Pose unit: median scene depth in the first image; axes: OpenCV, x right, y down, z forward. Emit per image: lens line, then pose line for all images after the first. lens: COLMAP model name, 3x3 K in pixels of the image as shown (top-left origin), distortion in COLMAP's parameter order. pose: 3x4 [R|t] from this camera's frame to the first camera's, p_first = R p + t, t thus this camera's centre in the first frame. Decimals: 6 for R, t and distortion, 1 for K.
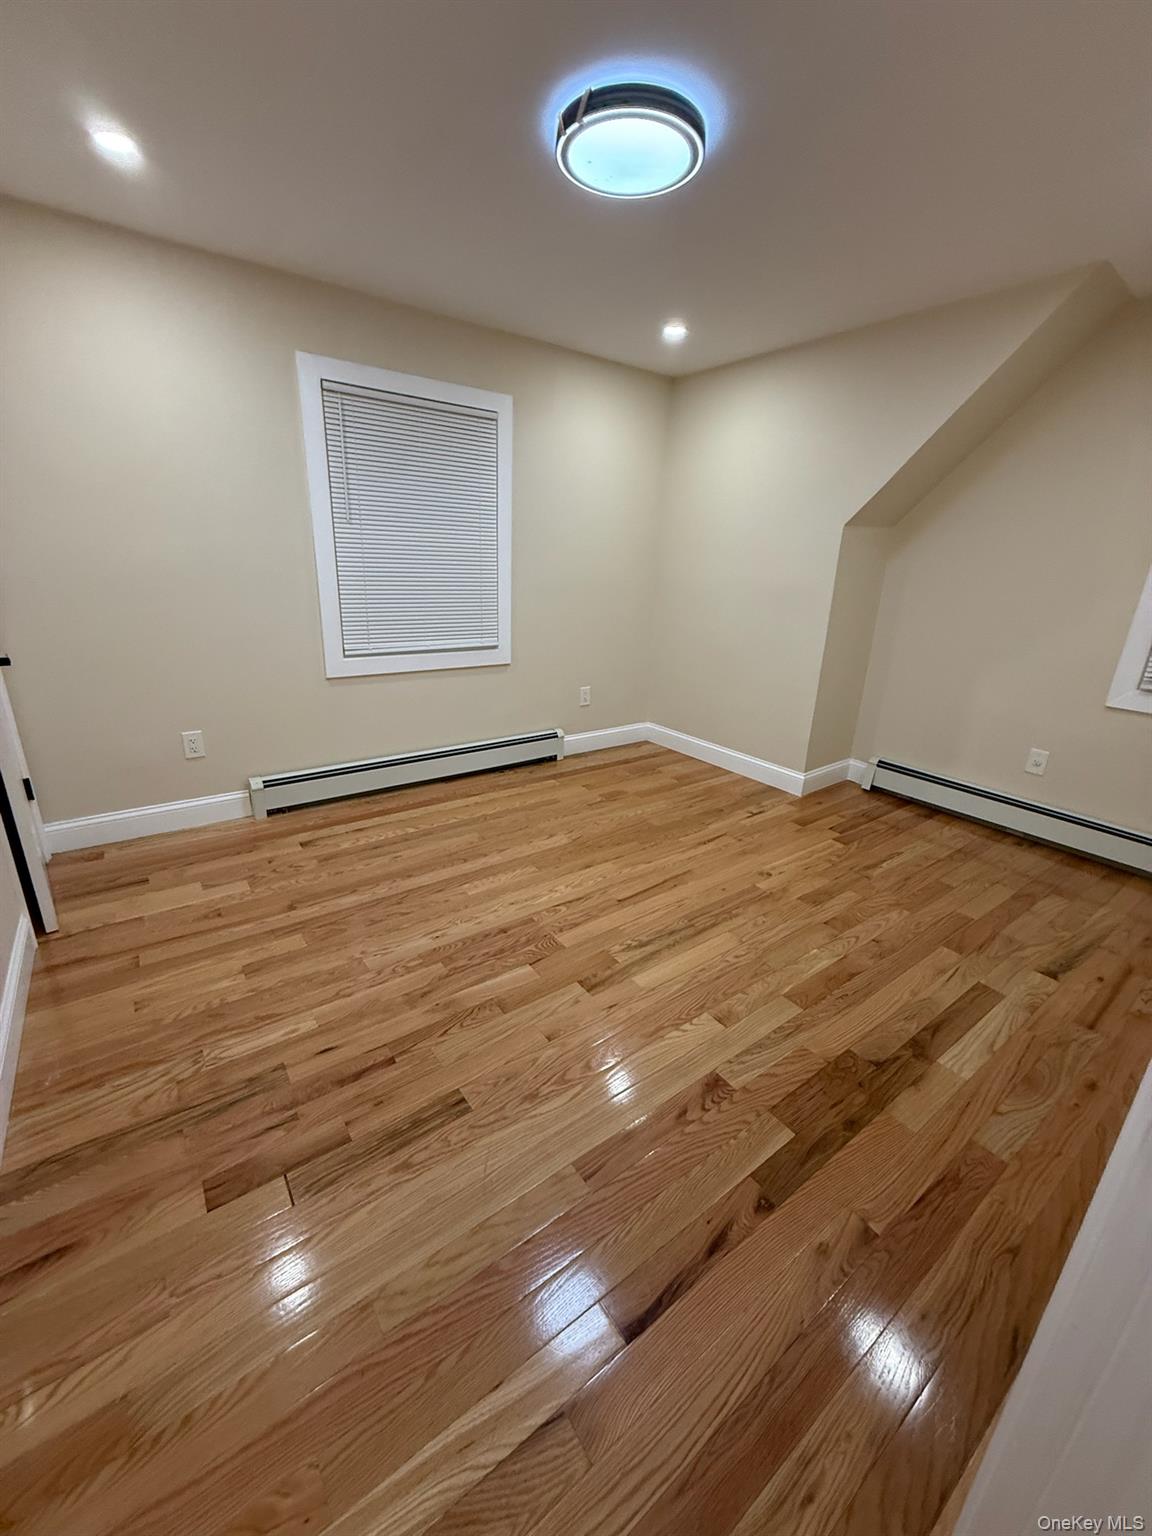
lens RADIAL K [[612.2, 0, 577.8], [0, 612.2, 761.1], [0, 0, 1]] dist [0.001461, -0.000123]
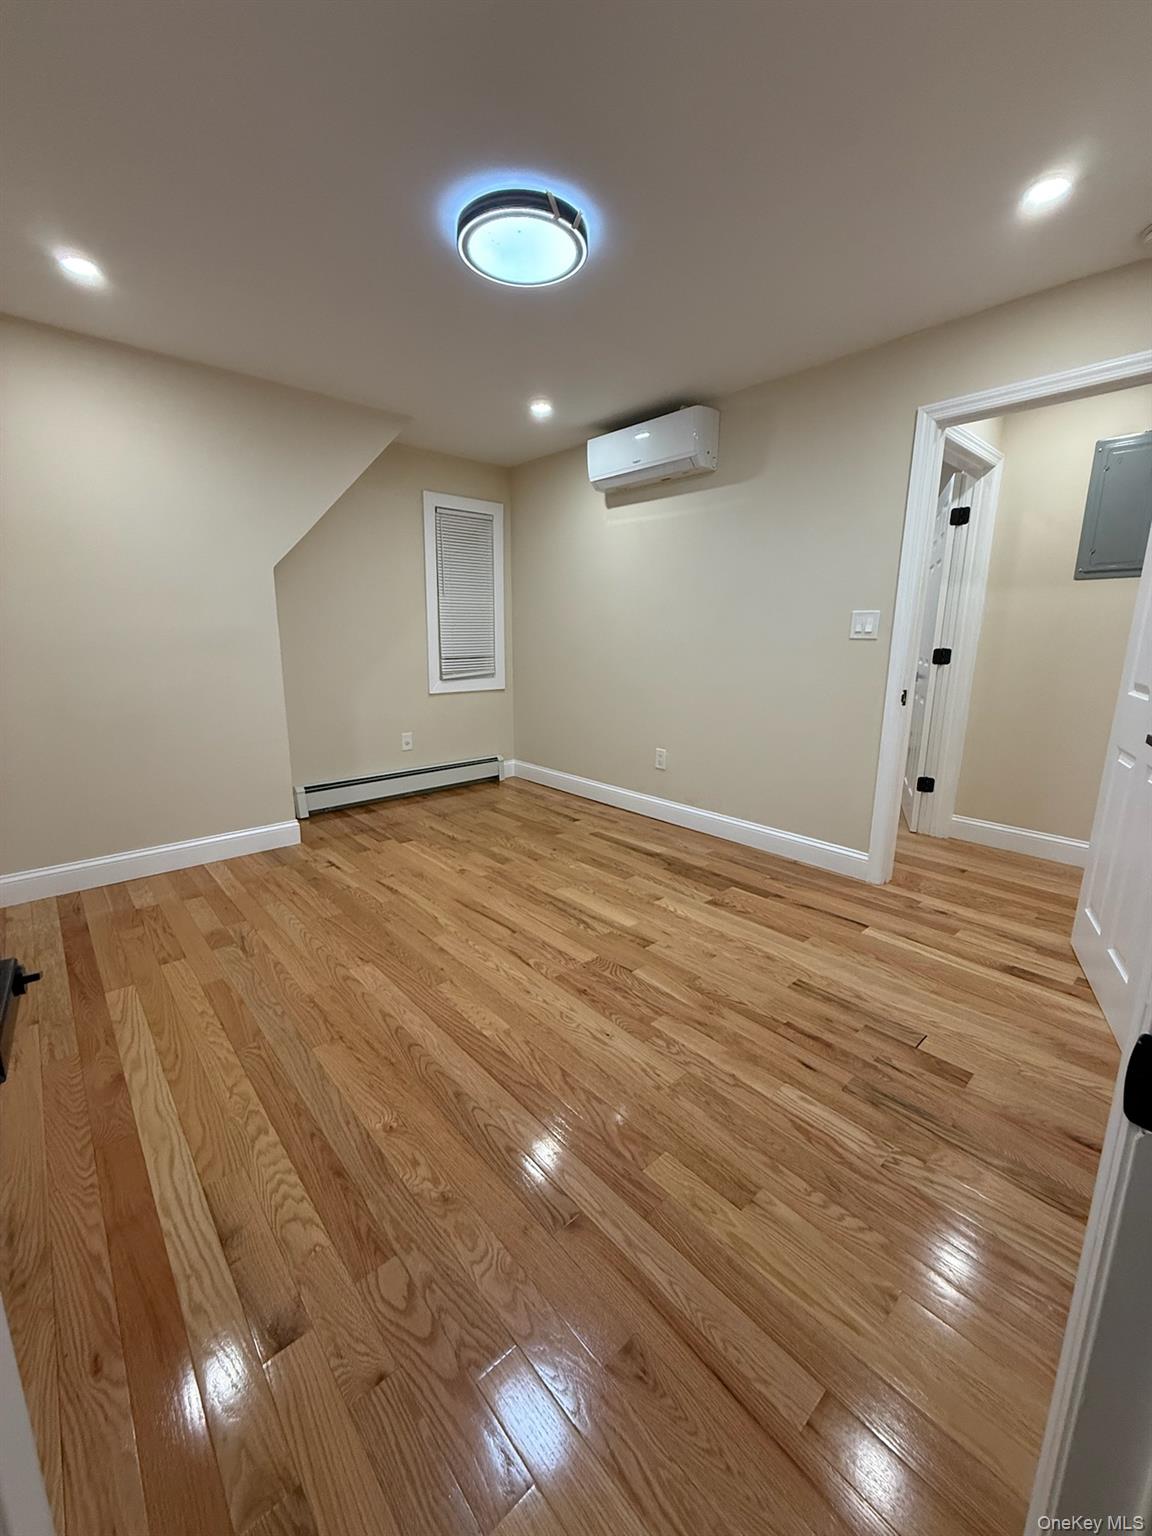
lens RADIAL K [[612.2, 0, 577.8], [0, 612.2, 761.1], [0, 0, 1]] dist [0.001461, -0.000123]
pose [[-0.099379, -0.240738, 0.965489, -1.020141], [0.310839, 0.914223, 0.259951, -0.308802], [-0.945253, 0.325945, -0.016024, 1.002746]]
